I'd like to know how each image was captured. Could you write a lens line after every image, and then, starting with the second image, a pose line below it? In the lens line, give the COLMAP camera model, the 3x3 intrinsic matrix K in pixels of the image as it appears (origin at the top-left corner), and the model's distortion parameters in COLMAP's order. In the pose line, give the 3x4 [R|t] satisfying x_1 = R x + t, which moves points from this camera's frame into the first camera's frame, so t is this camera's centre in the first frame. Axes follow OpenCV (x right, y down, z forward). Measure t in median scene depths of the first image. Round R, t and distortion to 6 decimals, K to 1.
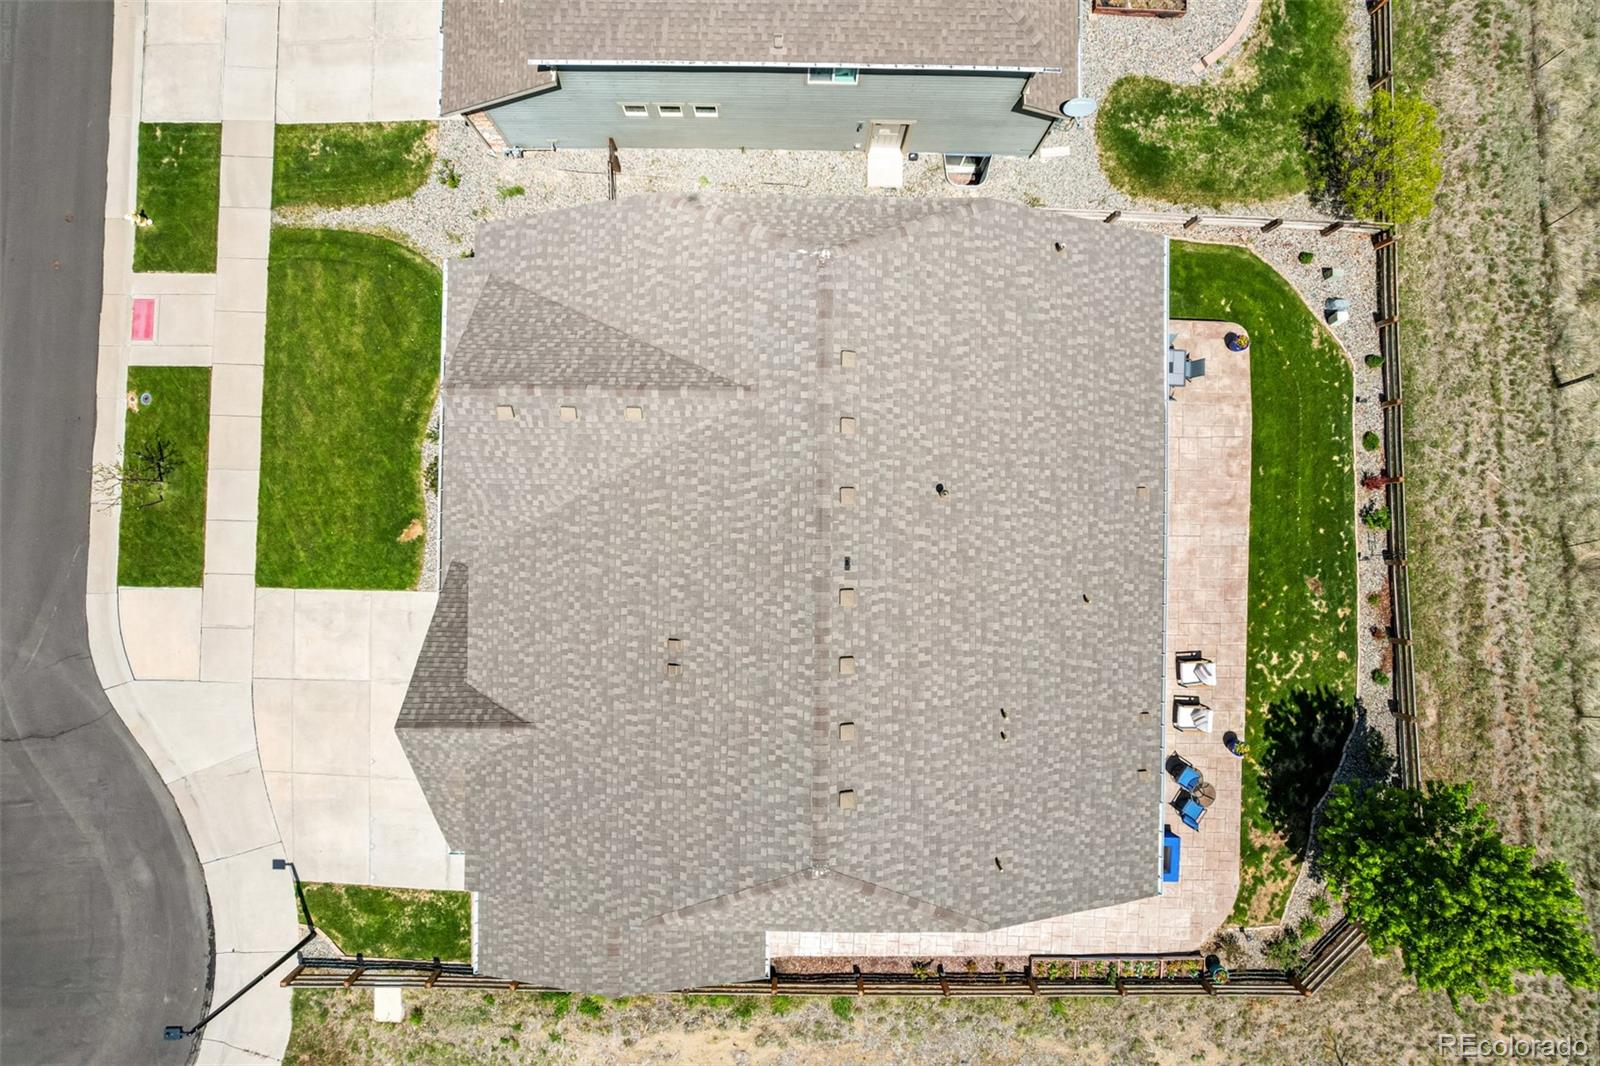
lens RADIAL K [[1018.8, 0, 800.0], [0, 1018.8, 533.0], [0, 0, 1]] dist [-0.096473, 0.087738]
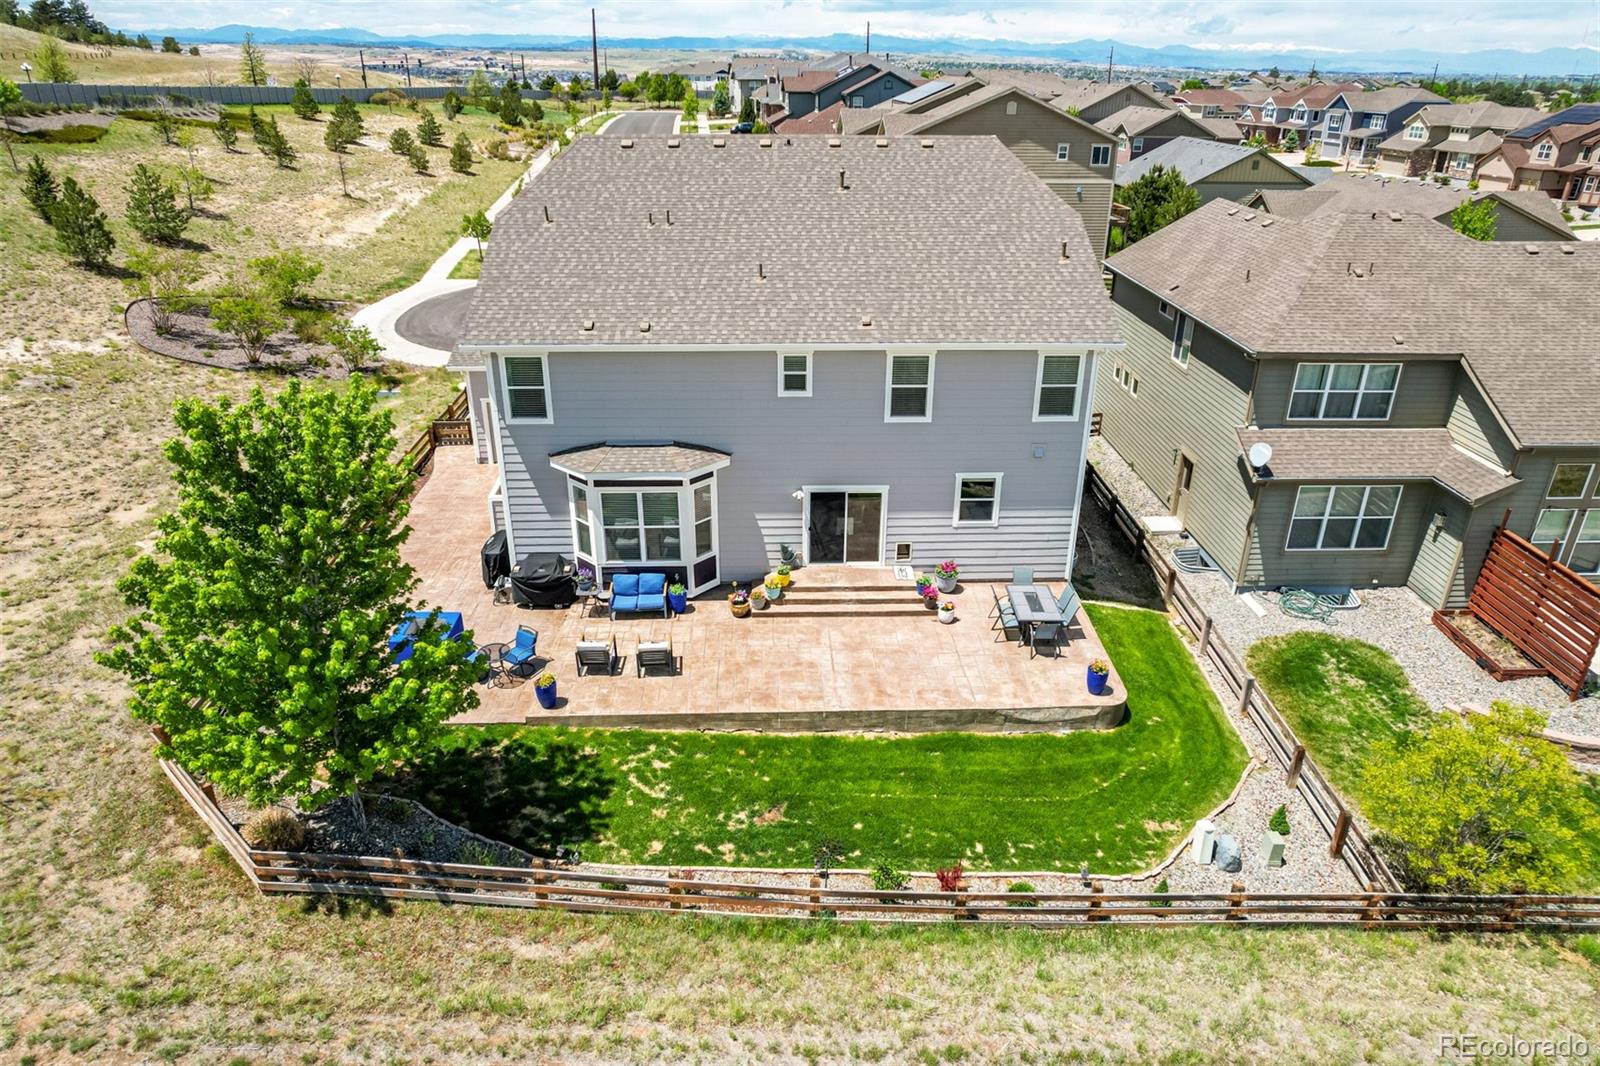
lens RADIAL K [[1023.5, 0, 801.6], [0, 1023.5, 530.1], [0, 0, 1]] dist [-0.080496, 0.074075]
pose [[0.049425, 0.412942, -0.909415, 1.036779], [-0.998764, 0.025303, -0.042791, 0.056661], [0.005340, 0.910406, 0.413682, 0.575311]]
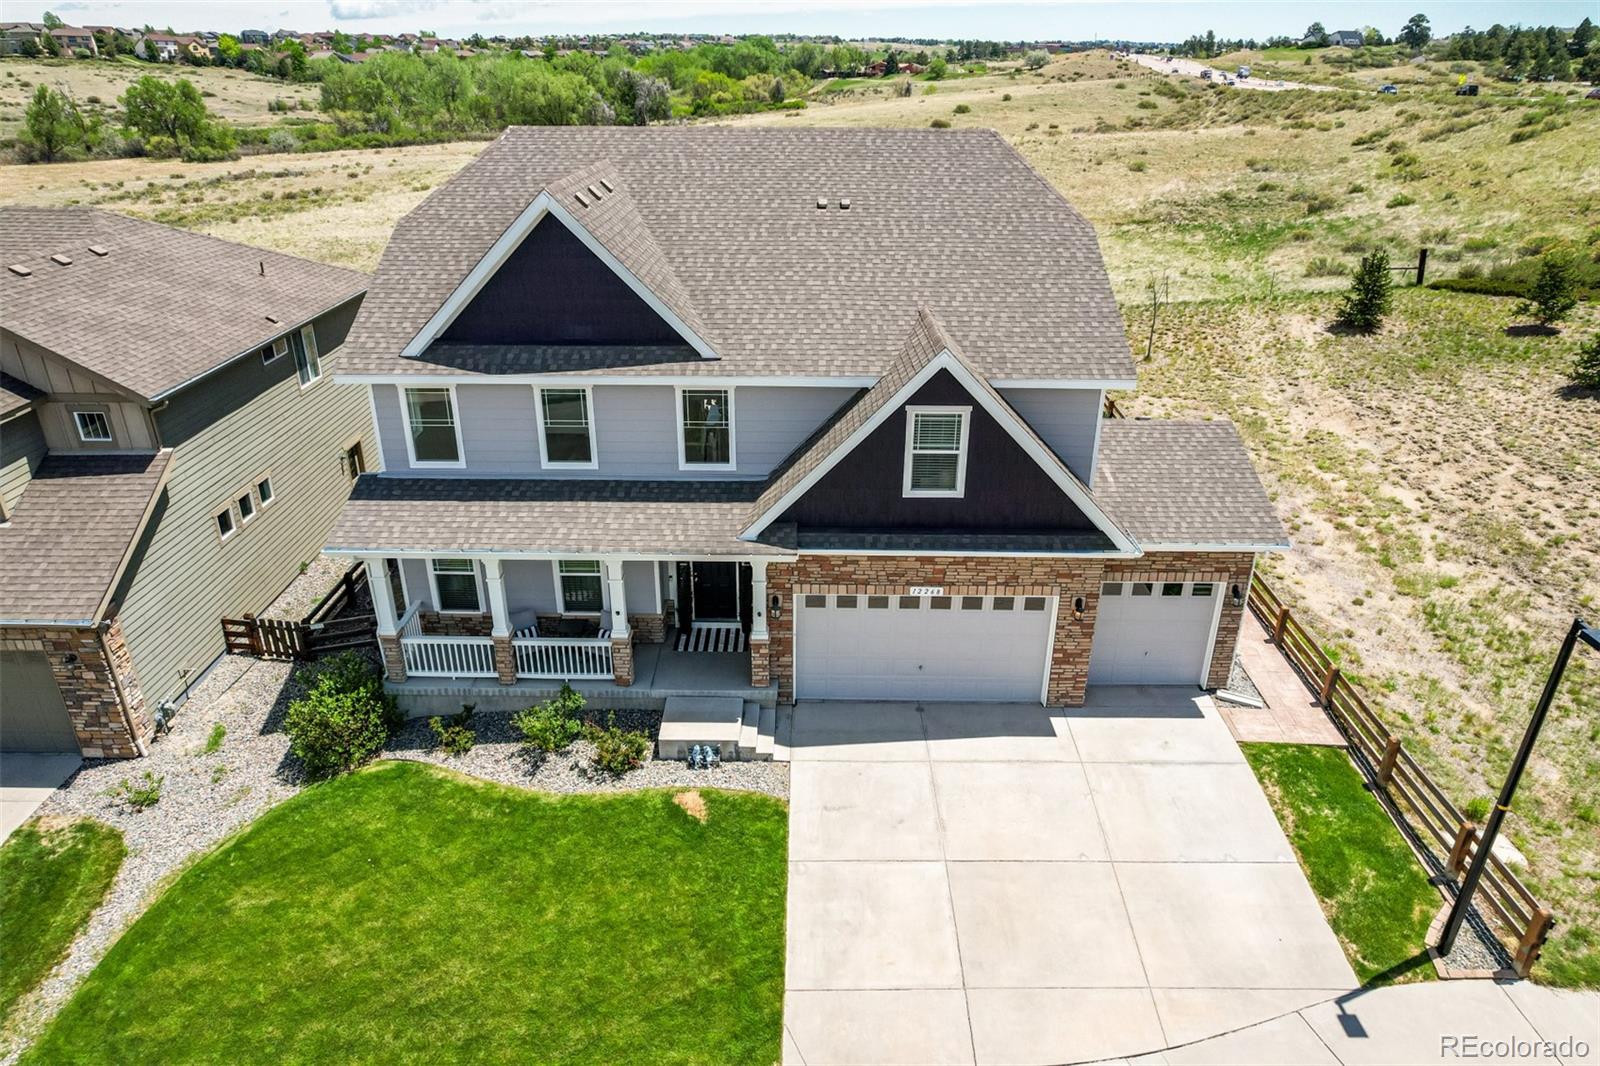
lens RADIAL K [[1017.1, 0, 802.5], [0, 1017.1, 546.9], [0, 0, 1]] dist [-0.068922, 0.058853]
pose [[-0.003344, -0.443305, 0.896365, -0.858362], [0.999803, 0.016052, 0.011668, 0.055369], [-0.019561, 0.896227, 0.443164, 0.577128]]
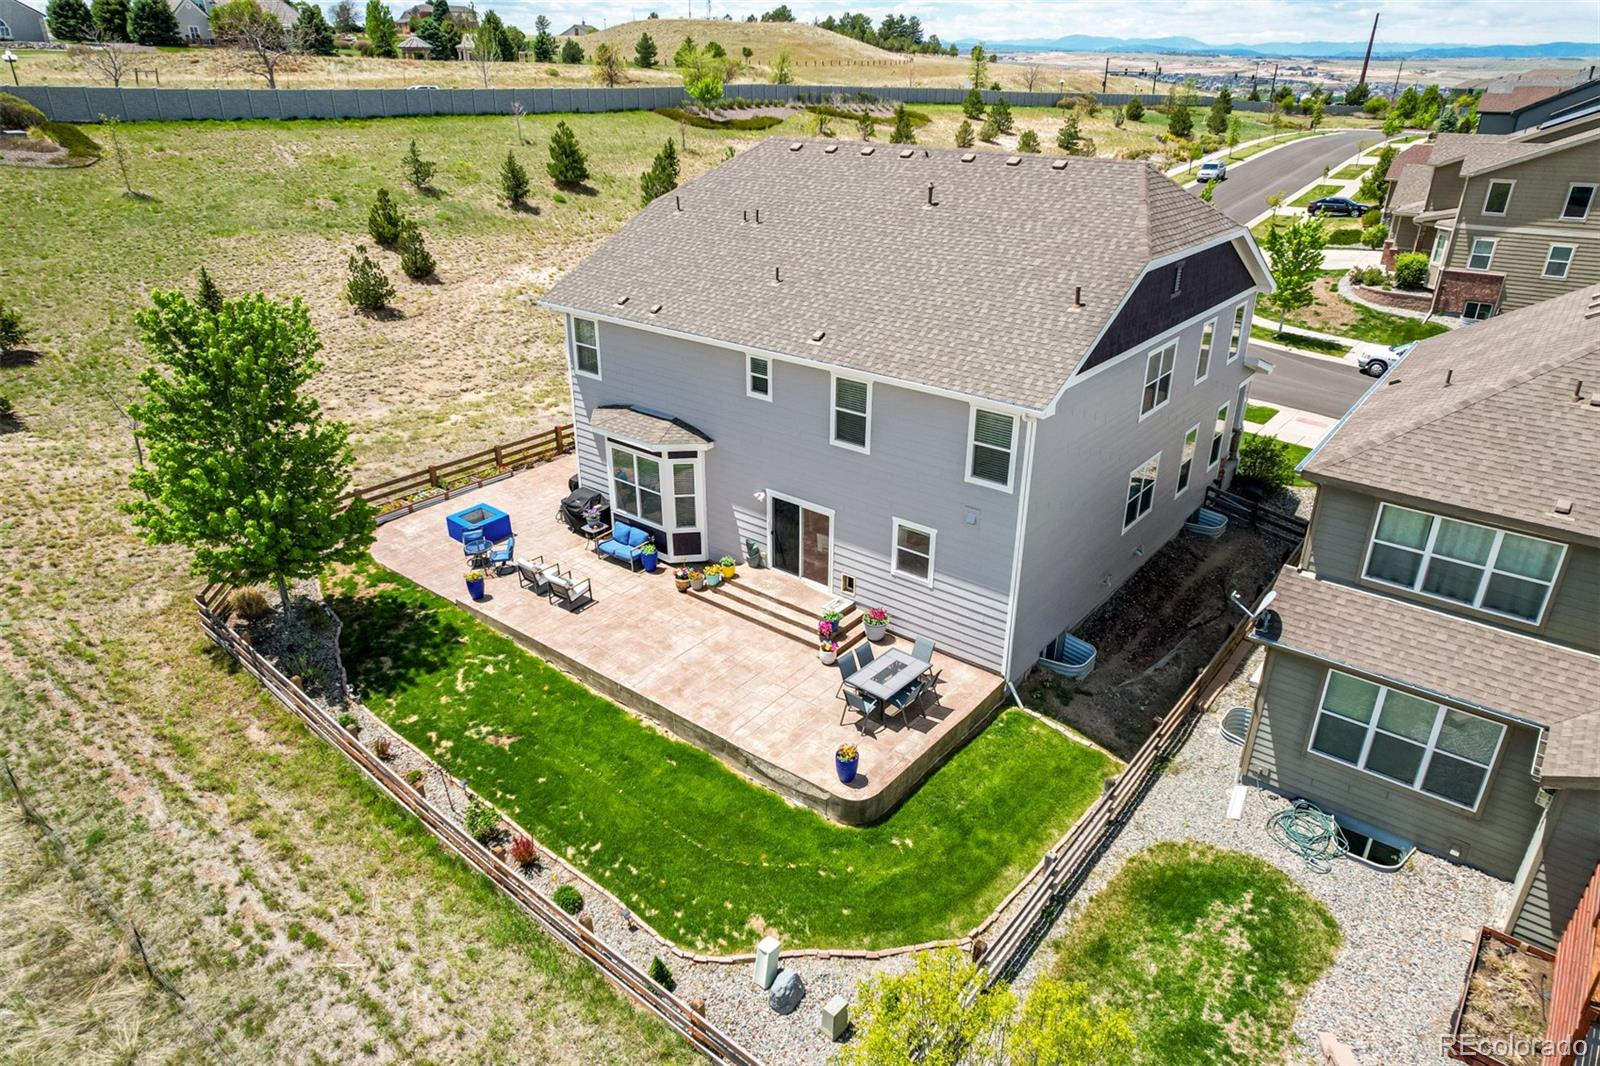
lens RADIAL K [[1023.5, 0, 801.6], [0, 1023.5, 530.1], [0, 0, 1]] dist [-0.080496, 0.074075]
pose [[-0.613073, 0.319641, -0.722475, 0.866811], [-0.790018, -0.252054, 0.558874, -0.486668], [-0.003464, 0.913399, 0.407050, 0.574679]]
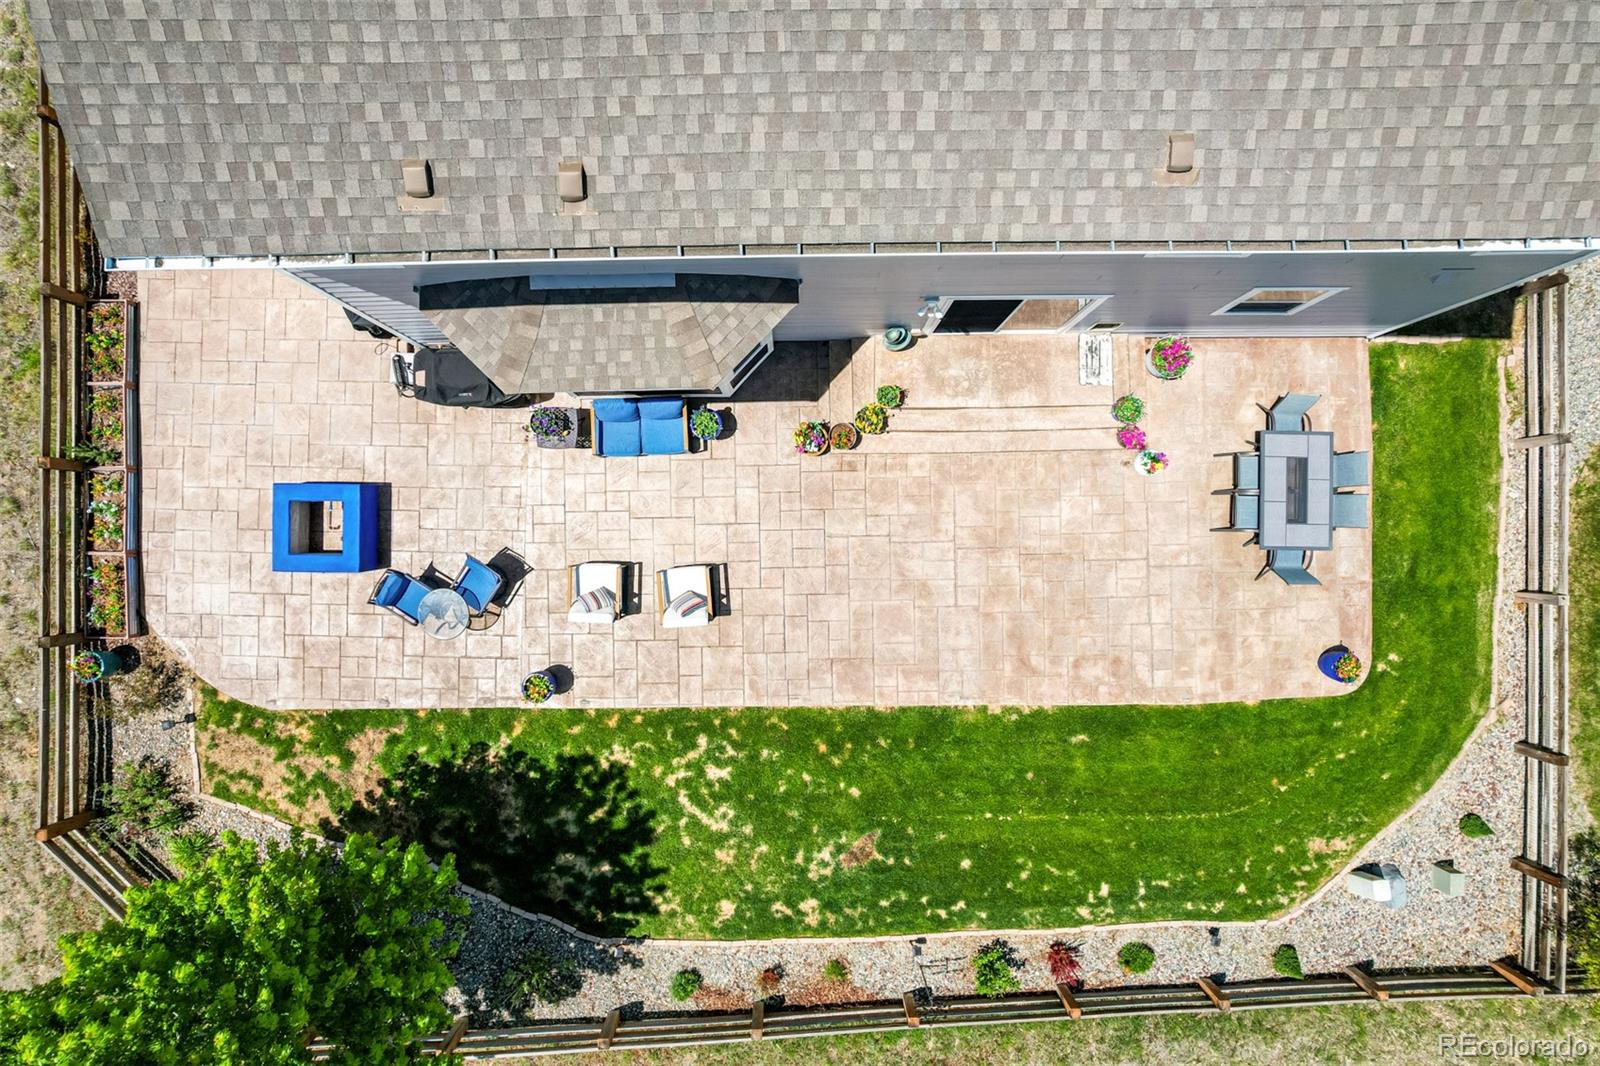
lens RADIAL K [[1023.5, 0, 801.6], [0, 1023.5, 530.1], [0, 0, 1]] dist [-0.080496, 0.074075]
pose [[0.029093, 0.999221, -0.026661, 0.365847], [-0.999561, 0.029234, 0.004916, 0.076457], [0.005691, 0.026507, 0.999632, 0.475837]]
